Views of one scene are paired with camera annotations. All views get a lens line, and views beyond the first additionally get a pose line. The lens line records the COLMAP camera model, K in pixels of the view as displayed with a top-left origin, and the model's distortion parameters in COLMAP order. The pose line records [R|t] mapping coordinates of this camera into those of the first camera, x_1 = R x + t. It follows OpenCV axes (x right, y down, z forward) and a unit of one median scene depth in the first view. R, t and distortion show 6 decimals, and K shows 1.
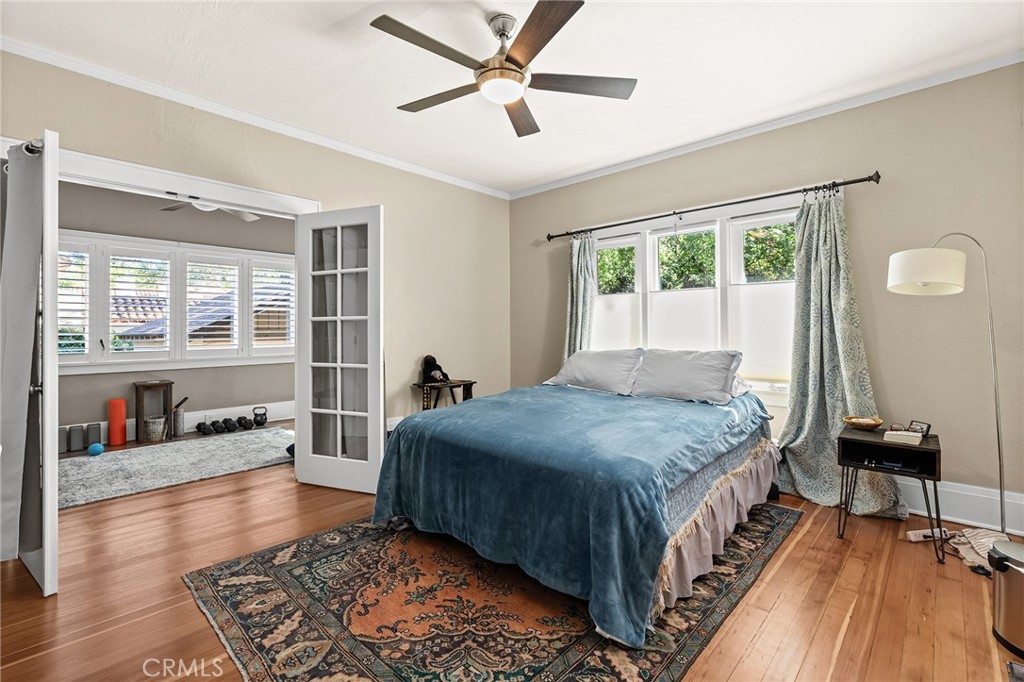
lens RADIAL K [[454.5, 0, 506.0], [0, 454.5, 330.3], [0, 0, 1]] dist [-0.002954, -0.000148]
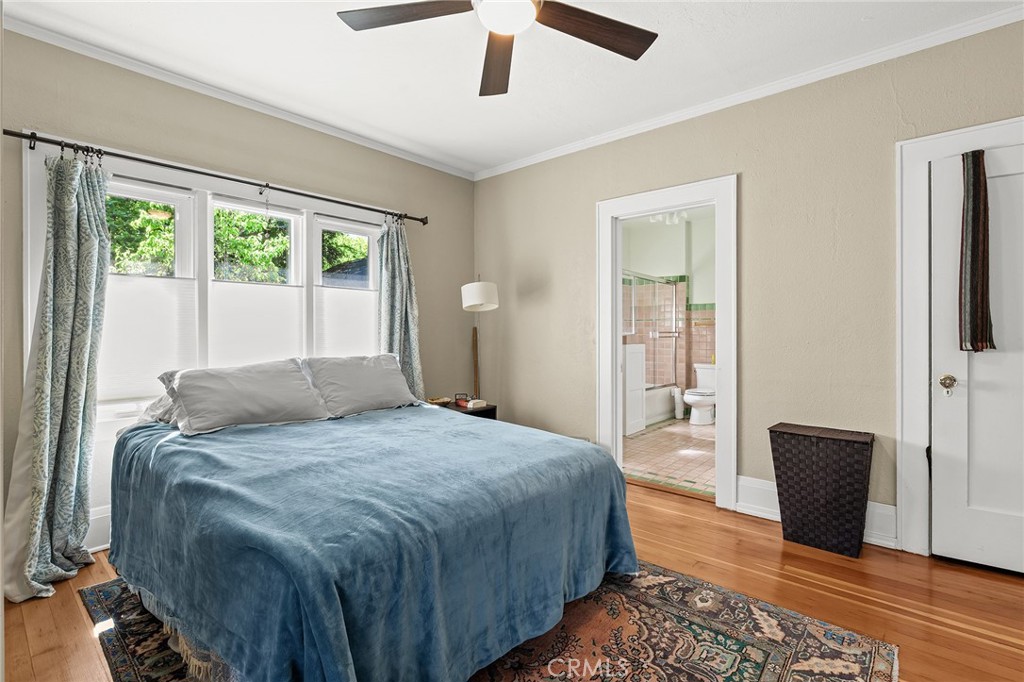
lens RADIAL K [[478.7, 0, 509.7], [0, 478.7, 336.0], [0, 0, 1]] dist [-0.002920, -0.000755]
pose [[-0.047370, -0.008870, 0.998838, -0.582165], [0.003276, 0.999954, 0.009035, -0.004058], [-0.998872, 0.003700, -0.047339, 0.755584]]
